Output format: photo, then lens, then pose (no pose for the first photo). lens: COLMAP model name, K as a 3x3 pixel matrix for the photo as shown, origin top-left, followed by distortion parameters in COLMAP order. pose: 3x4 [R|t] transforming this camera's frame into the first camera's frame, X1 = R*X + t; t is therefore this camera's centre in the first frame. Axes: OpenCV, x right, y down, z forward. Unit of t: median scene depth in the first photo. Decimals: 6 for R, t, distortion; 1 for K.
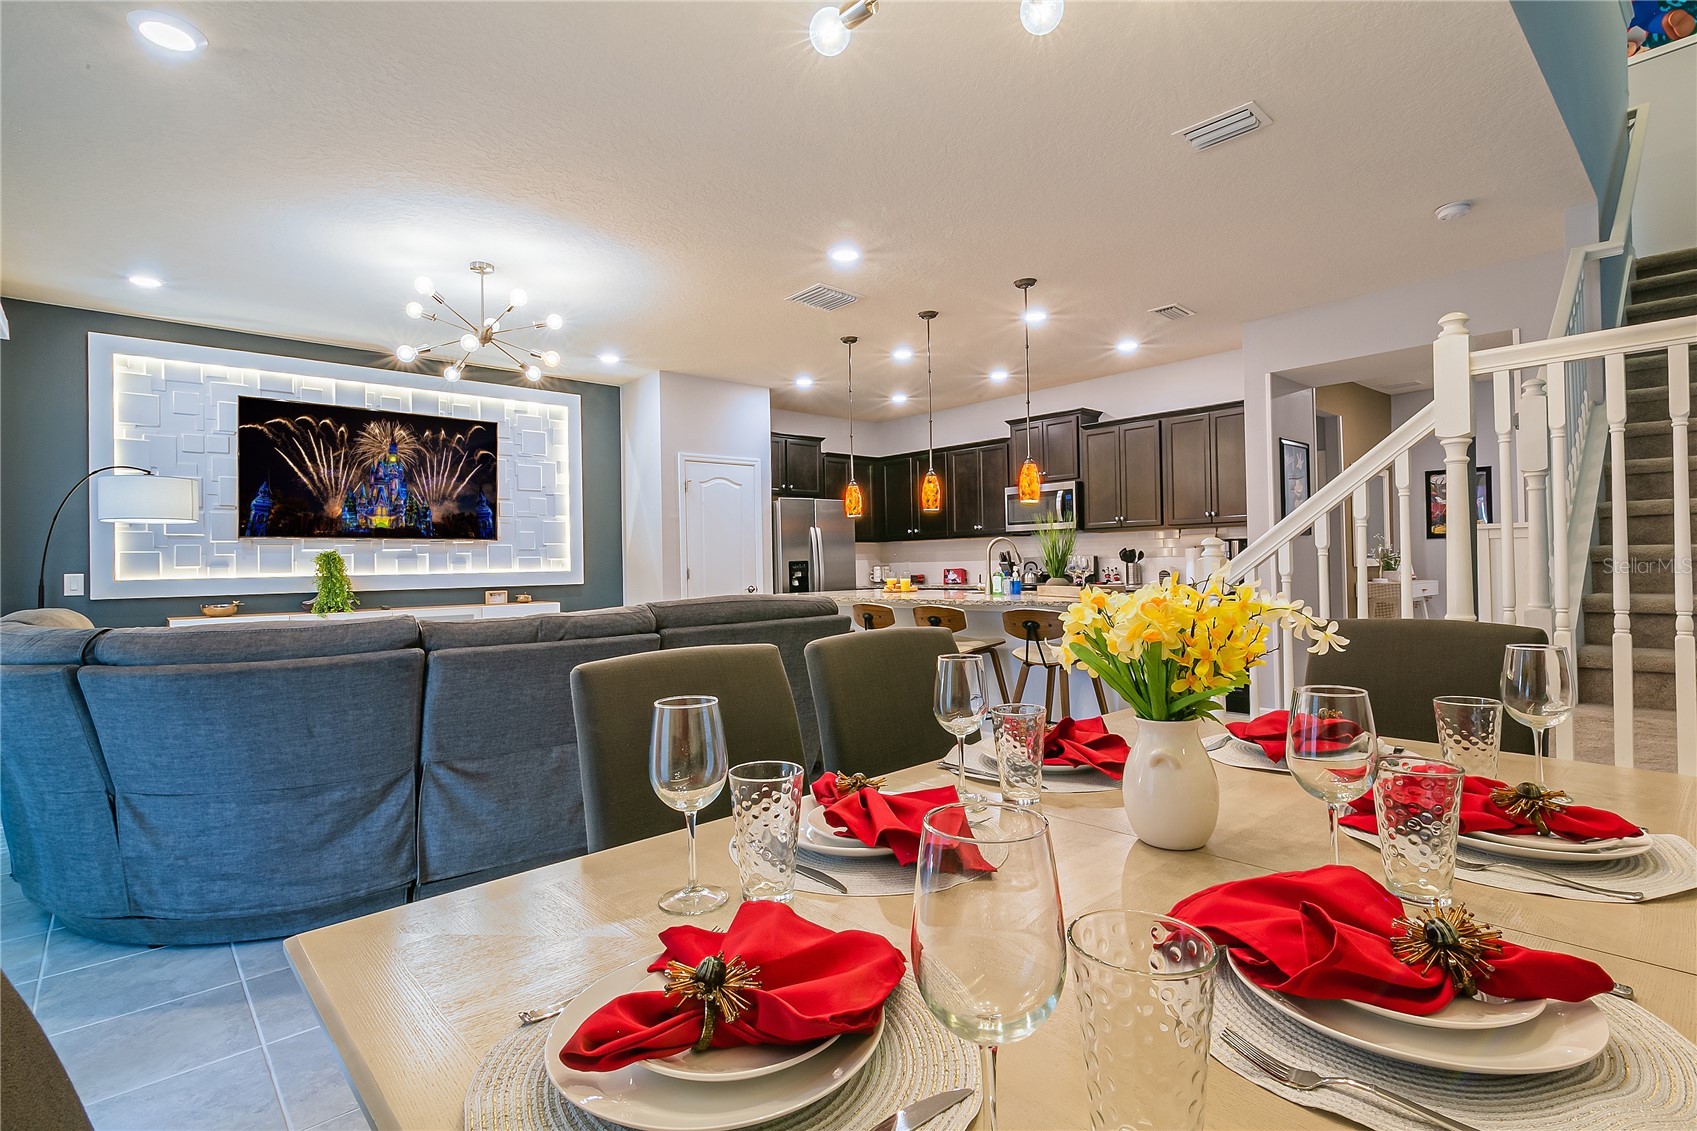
lens RADIAL K [[801.7, 0, 845.9], [0, 801.7, 554.6], [0, 0, 1]] dist [-0.002832, -0.000130]
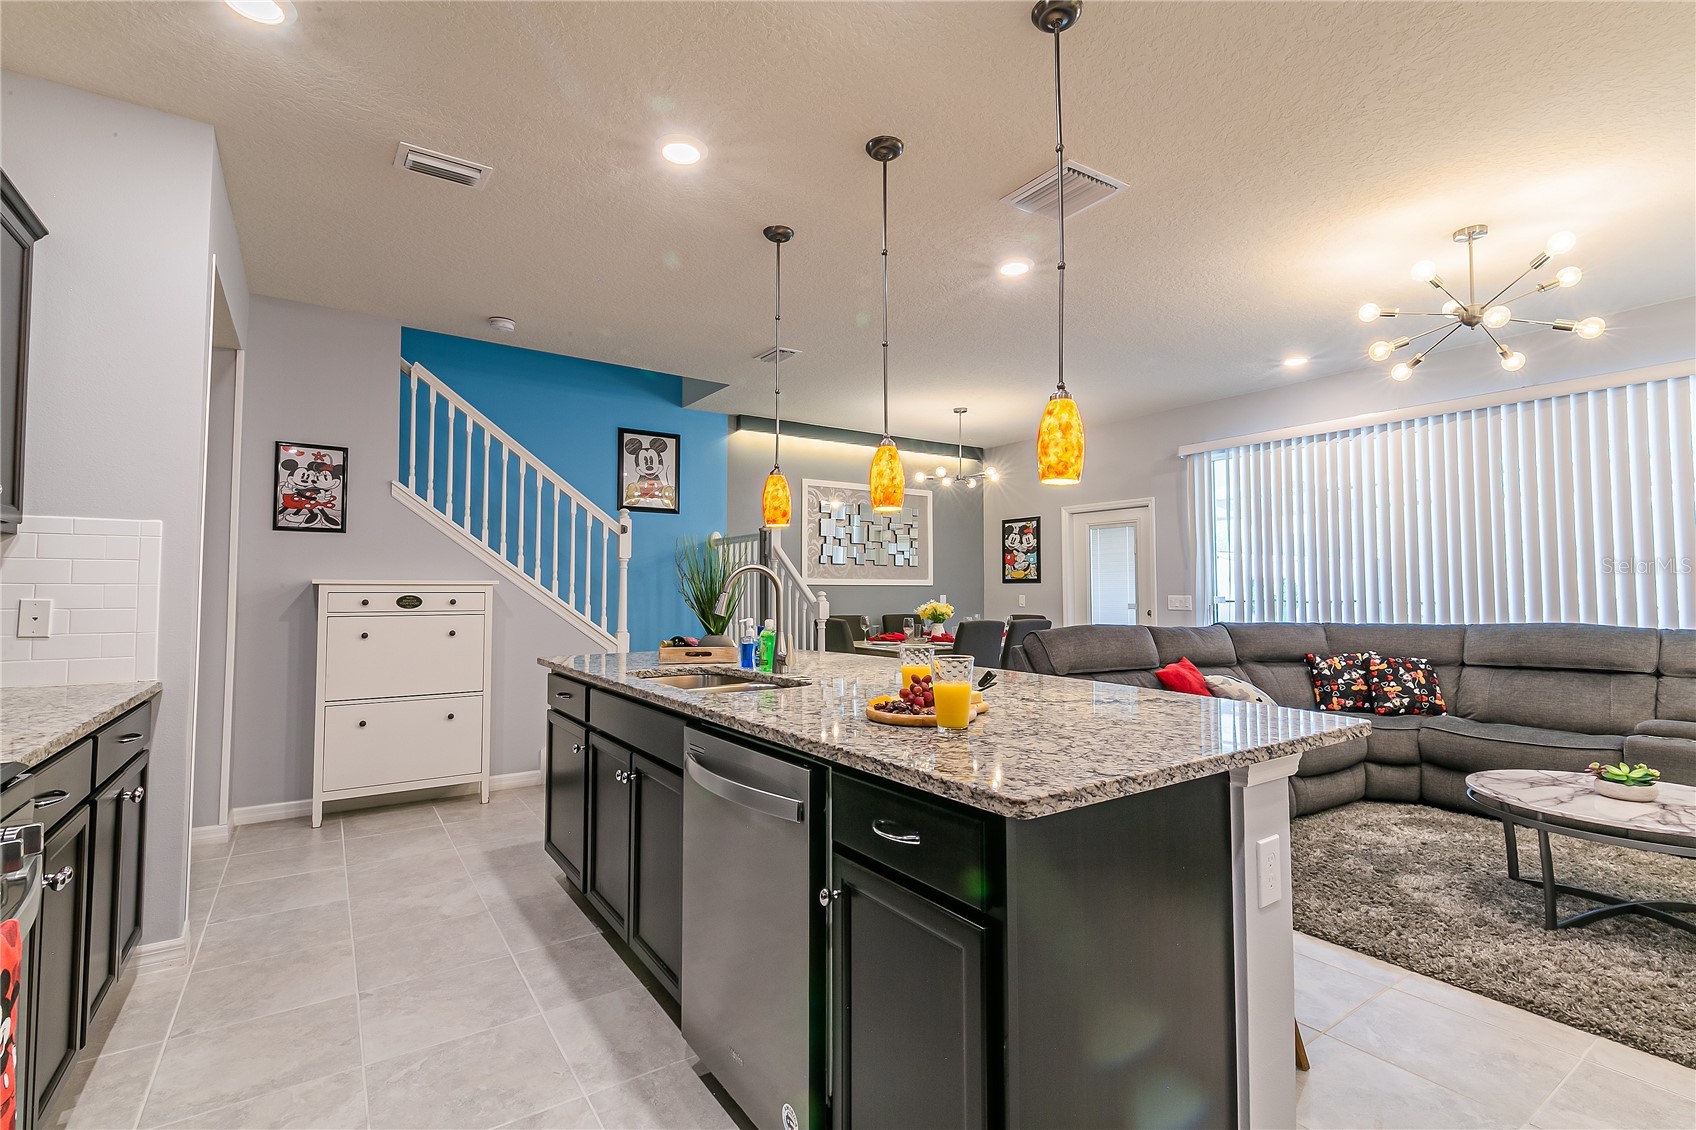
lens RADIAL K [[770.9, 0, 845.1], [0, 770.9, 554.5], [0, 0, 1]] dist [0.000695, -0.000964]
pose [[-0.991364, 0.026333, 0.128471, 0.060585], [0.018305, 0.997828, -0.063280, 0.004797], [-0.129858, -0.060382, -0.989692, 1.306358]]
